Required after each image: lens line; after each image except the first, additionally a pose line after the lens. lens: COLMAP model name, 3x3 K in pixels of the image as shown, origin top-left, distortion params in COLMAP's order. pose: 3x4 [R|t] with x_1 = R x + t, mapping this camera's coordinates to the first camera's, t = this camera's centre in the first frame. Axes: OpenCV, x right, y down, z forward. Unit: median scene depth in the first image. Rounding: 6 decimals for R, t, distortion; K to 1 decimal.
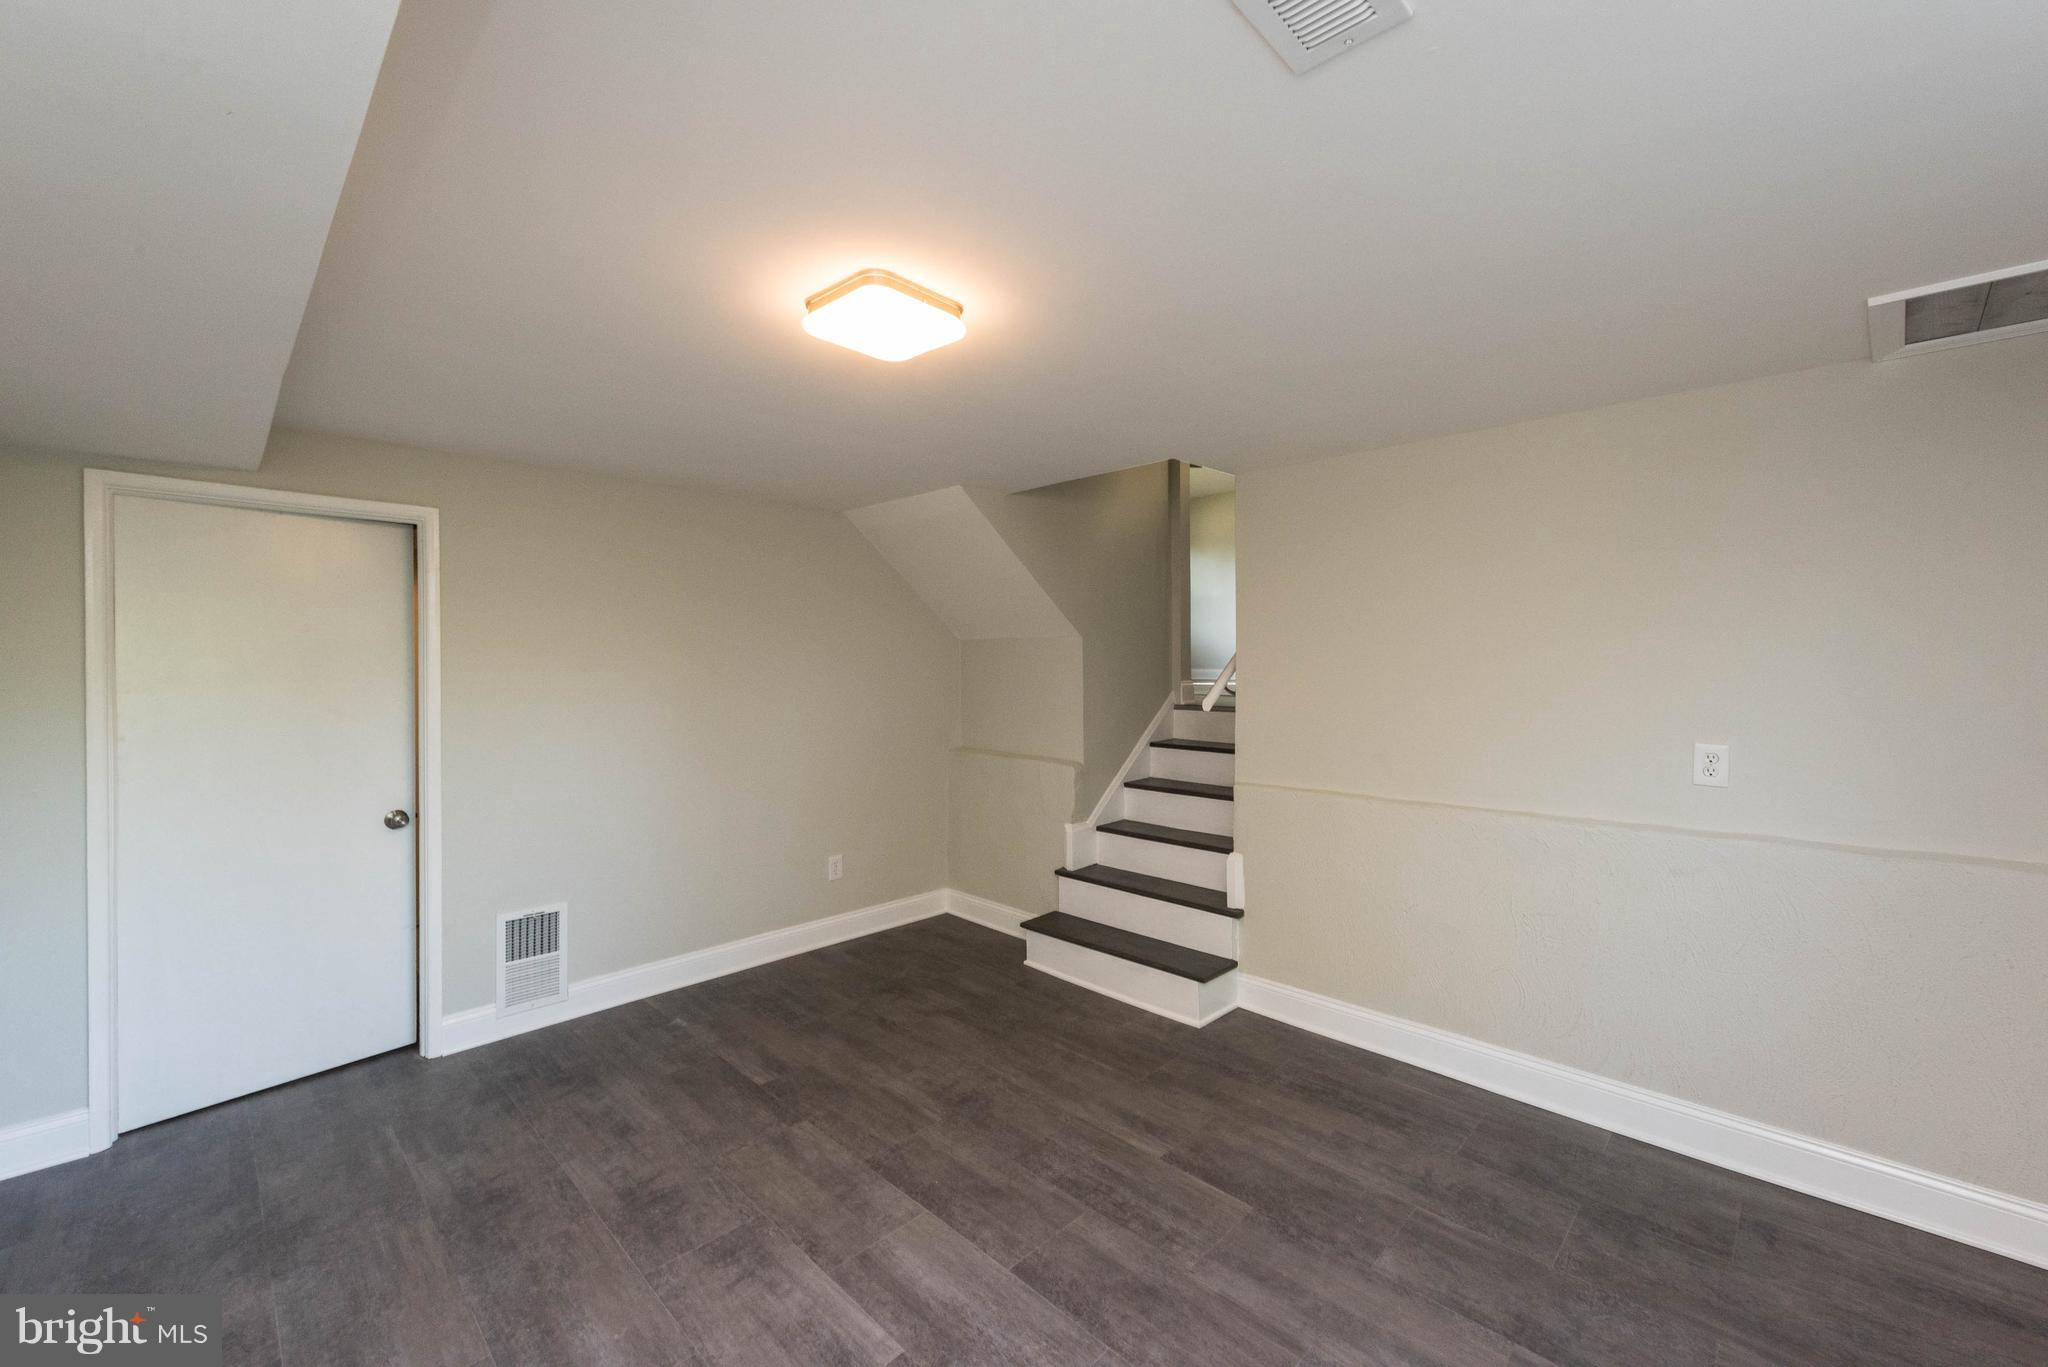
lens RADIAL K [[805.7, 0, 1039.6], [0, 805.7, 671.5], [0, 0, 1]] dist [0.009391, -0.001128]
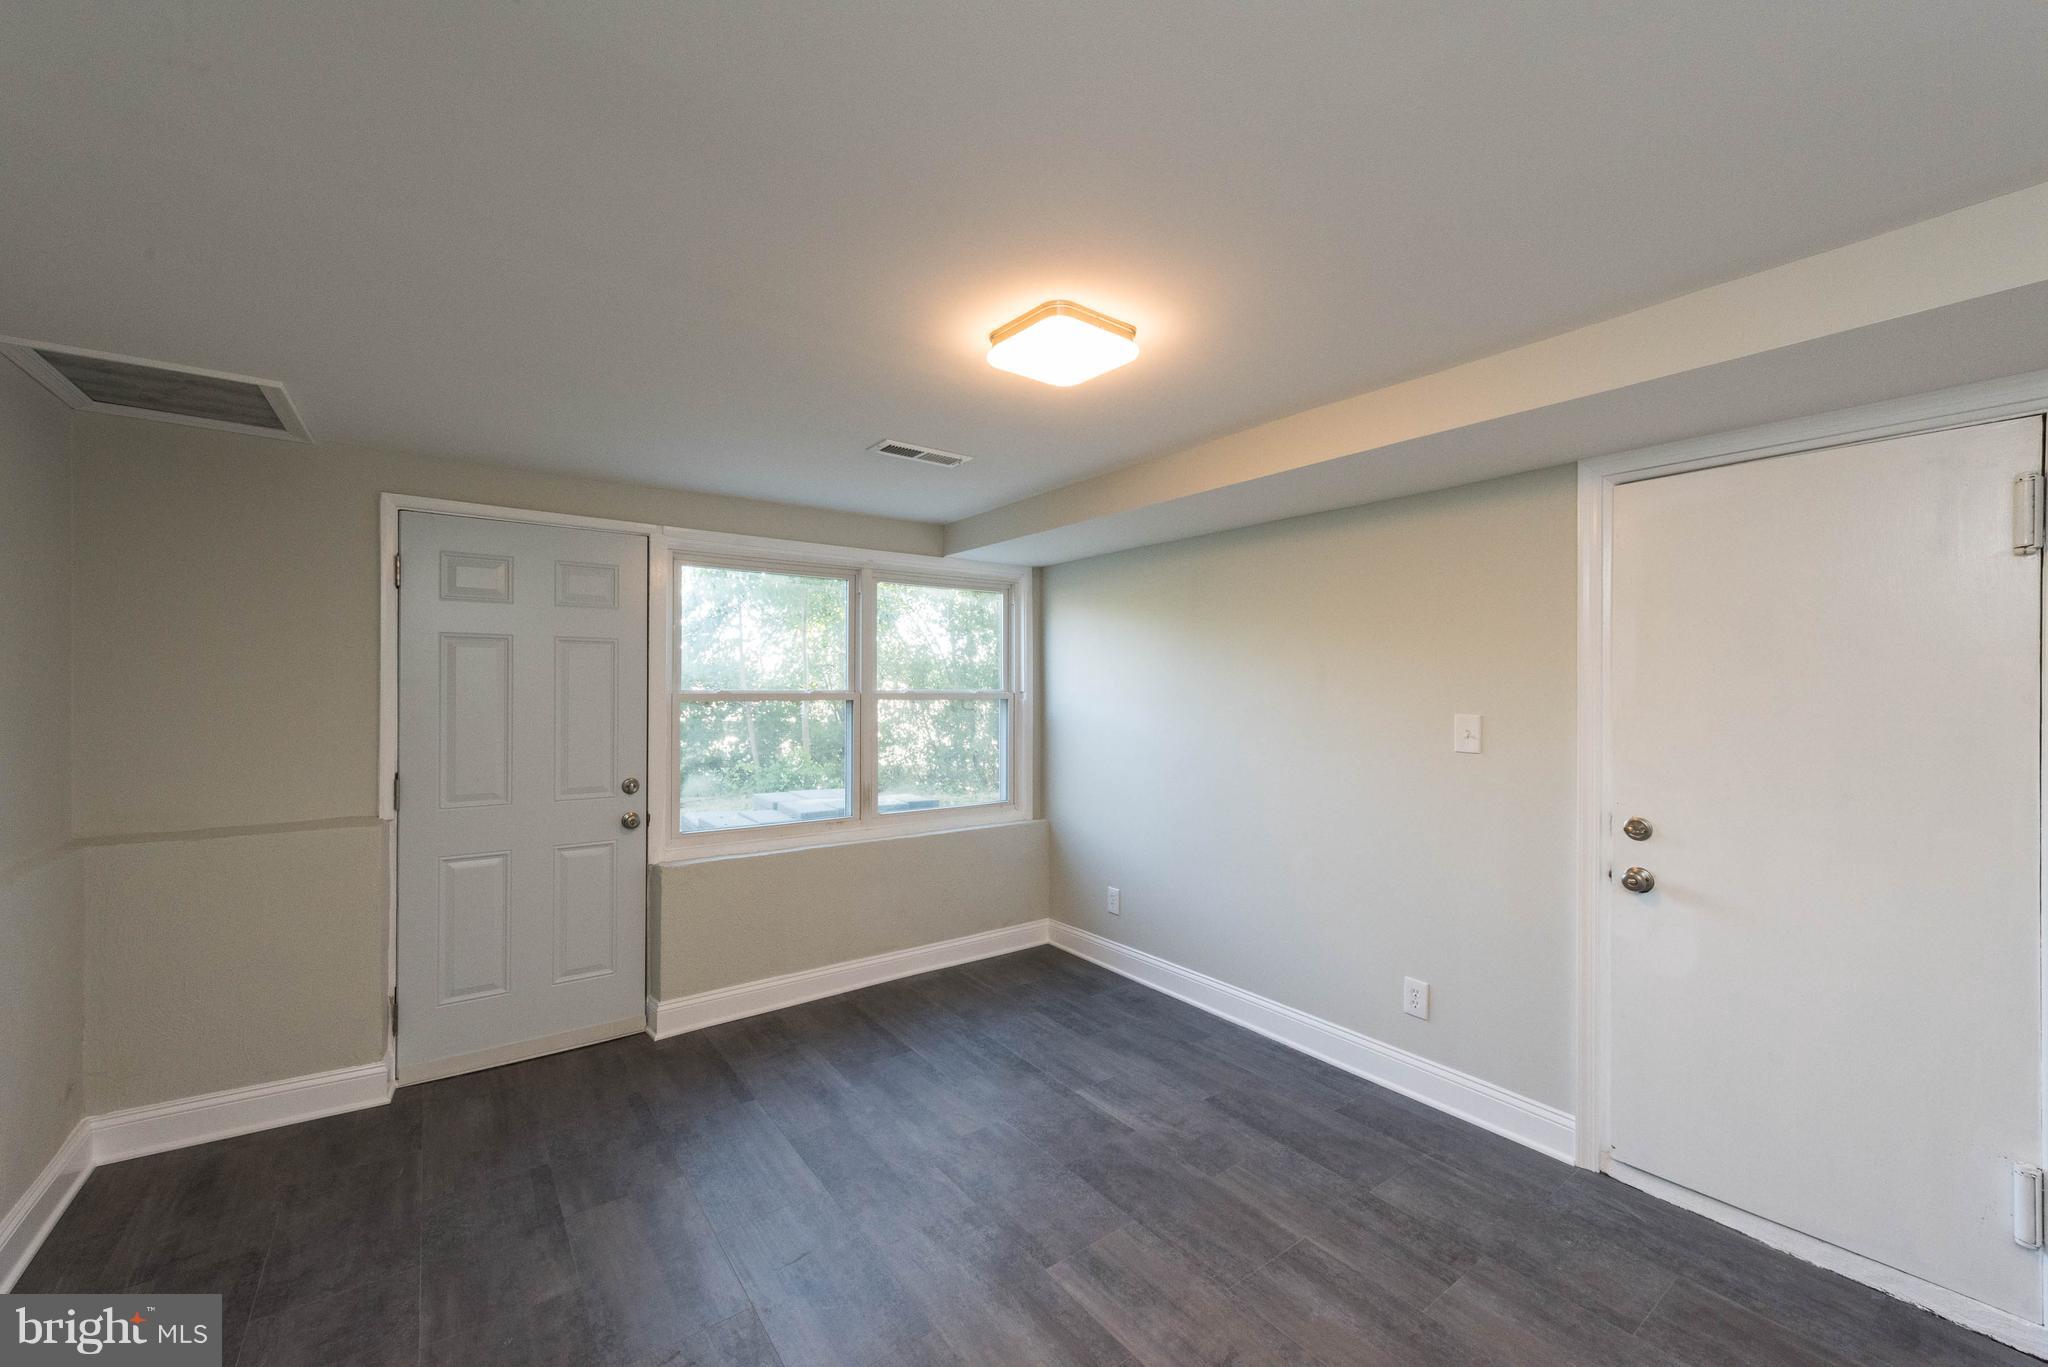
lens RADIAL K [[805.7, 0, 1014.5], [0, 805.7, 687.9], [0, 0, 1]] dist [0.009391, -0.001128]
pose [[-0.982549, -0.001355, 0.185997, -0.240890], [0.001761, 0.999861, 0.016585, -0.008125], [-0.185994, 0.016623, -0.982410, 1.518609]]
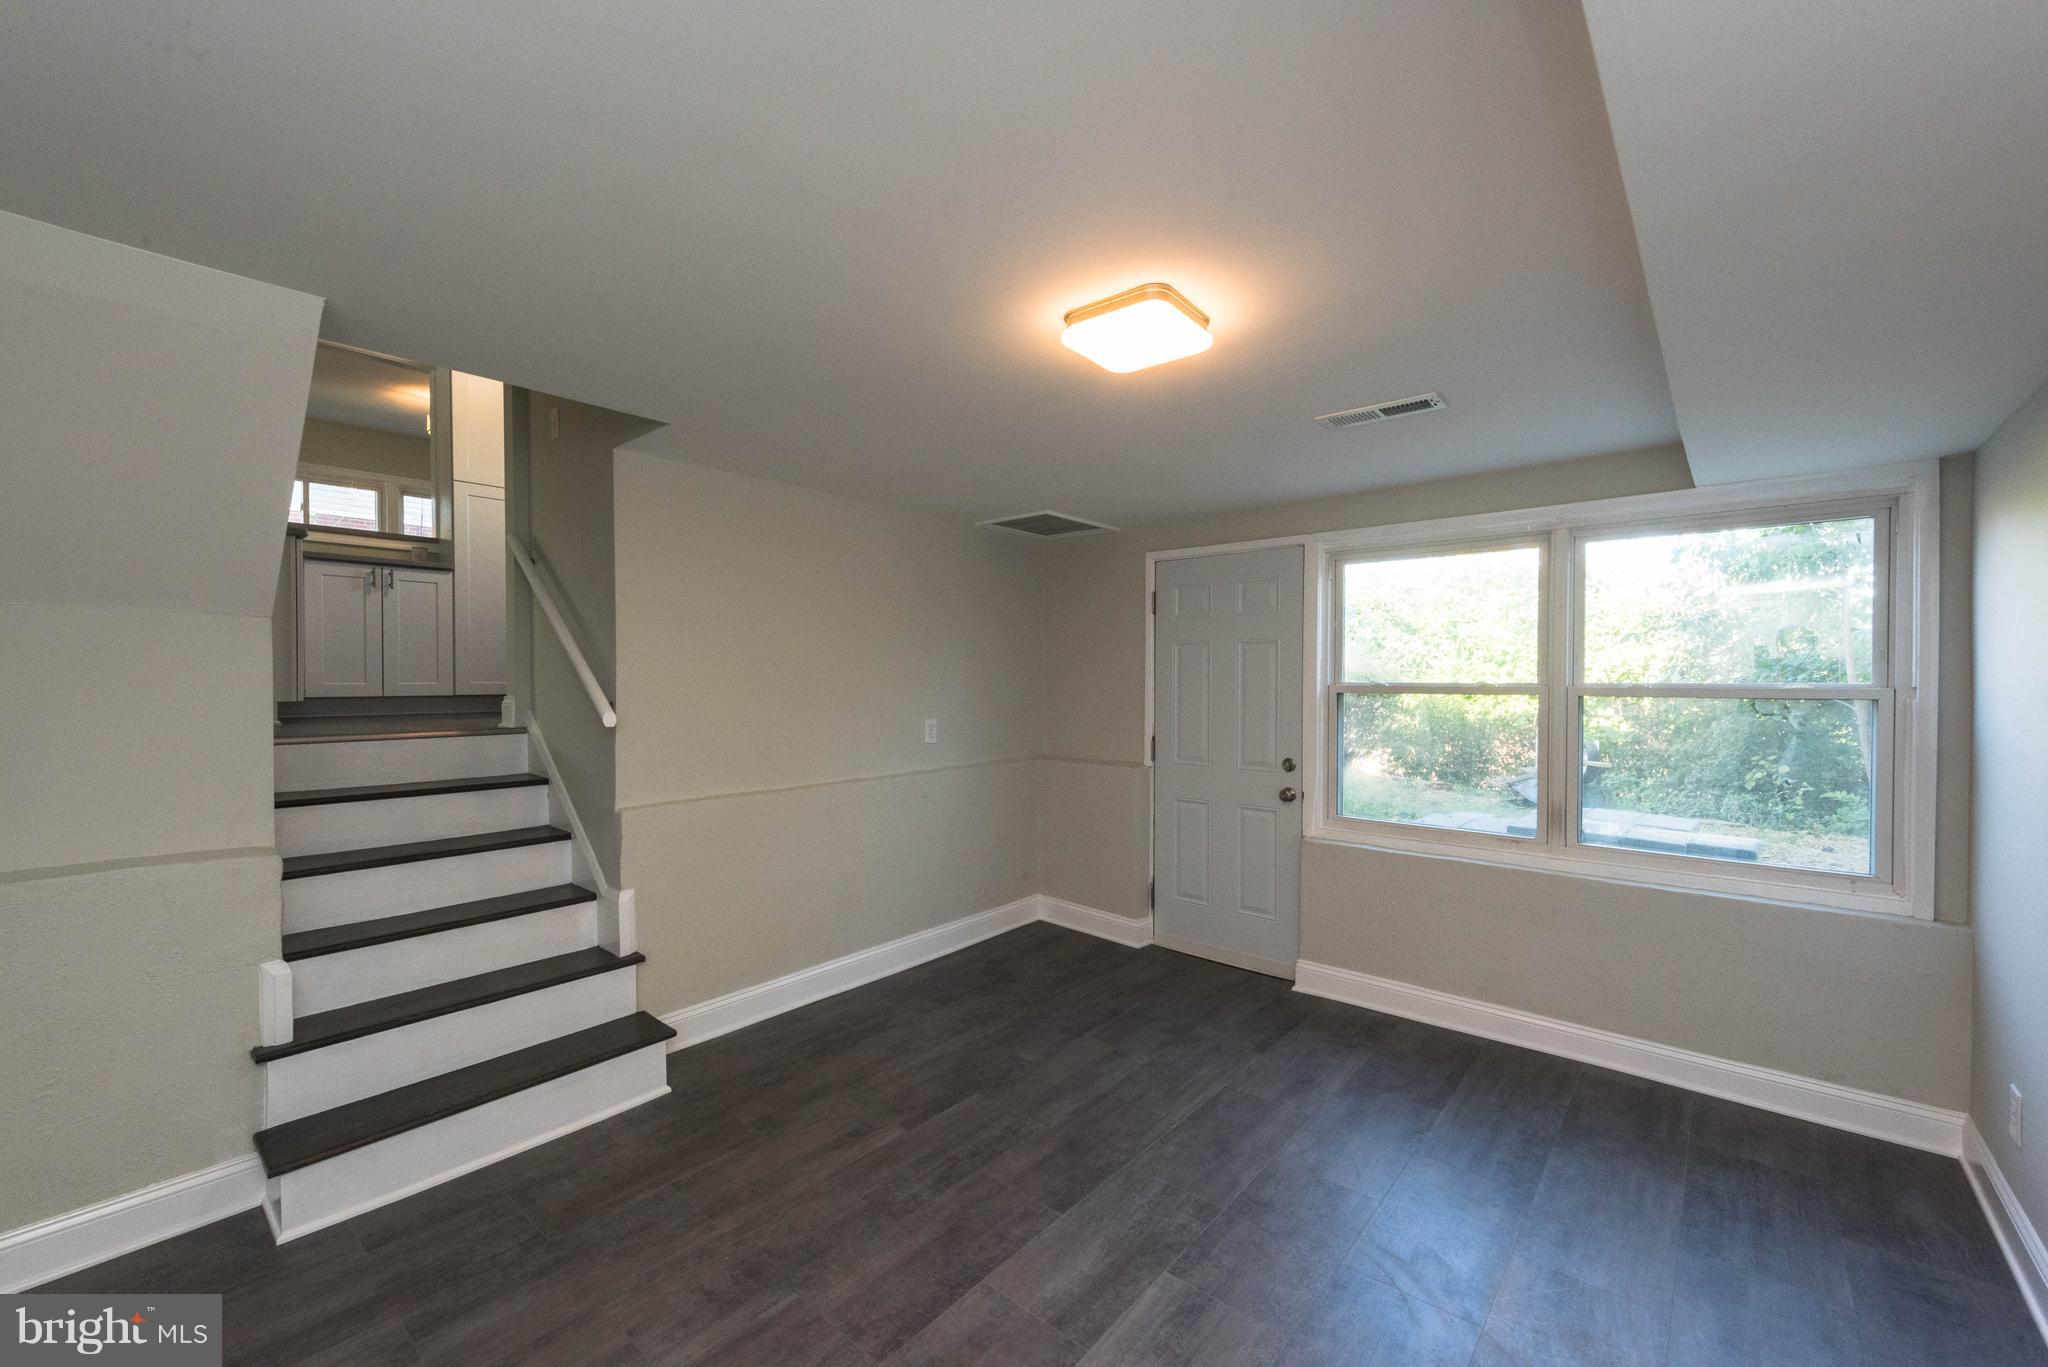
lens RADIAL K [[805.7, 0, 1013.5], [0, 805.7, 681.4], [0, 0, 1]] dist [0.009391, -0.001128]
pose [[-0.037778, 0.000452, 0.999286, -0.918156], [0.013221, 0.999913, 0.000047, 0.009277], [-0.999199, 0.013213, -0.037781, 0.886640]]
